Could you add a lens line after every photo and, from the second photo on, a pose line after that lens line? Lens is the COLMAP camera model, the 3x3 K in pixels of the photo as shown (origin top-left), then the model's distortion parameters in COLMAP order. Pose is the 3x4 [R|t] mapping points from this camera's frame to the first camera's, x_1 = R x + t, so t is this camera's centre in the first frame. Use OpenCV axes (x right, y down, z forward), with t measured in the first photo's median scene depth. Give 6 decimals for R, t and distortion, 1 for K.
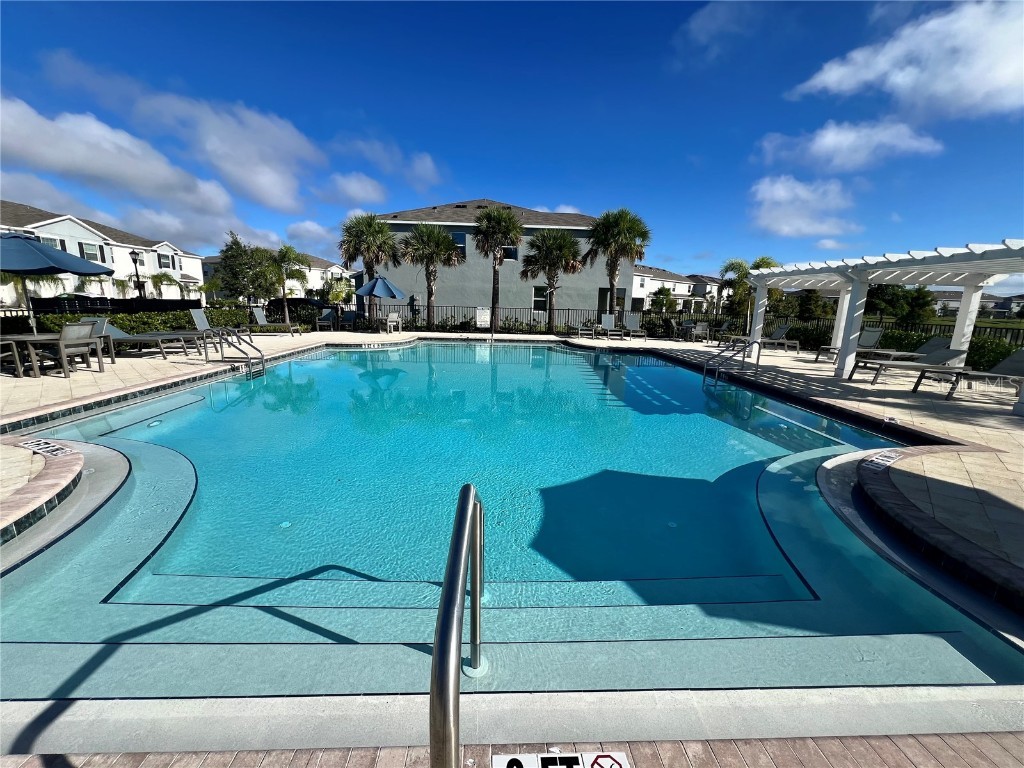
lens RADIAL K [[435.2, 0, 512.0], [0, 435.2, 384.0], [0, 0, 1]] dist [-0.012057, -0.000270]
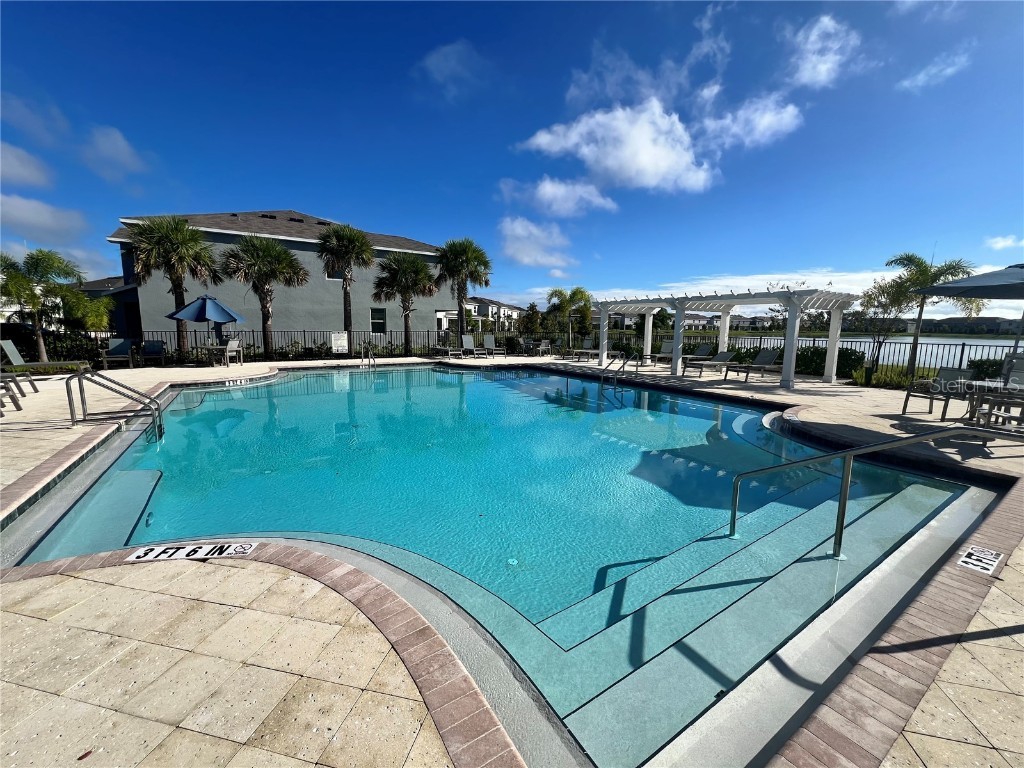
lens RADIAL K [[437.4, 0, 512.0], [0, 437.4, 384.0], [0, 0, 1]] dist [0.001220, 0.000166]
pose [[0.849922, -0.085580, 0.519913, -0.238814], [0.107242, 0.994165, -0.011669, -0.014633], [-0.515880, 0.065674, 0.854140, 0.023628]]
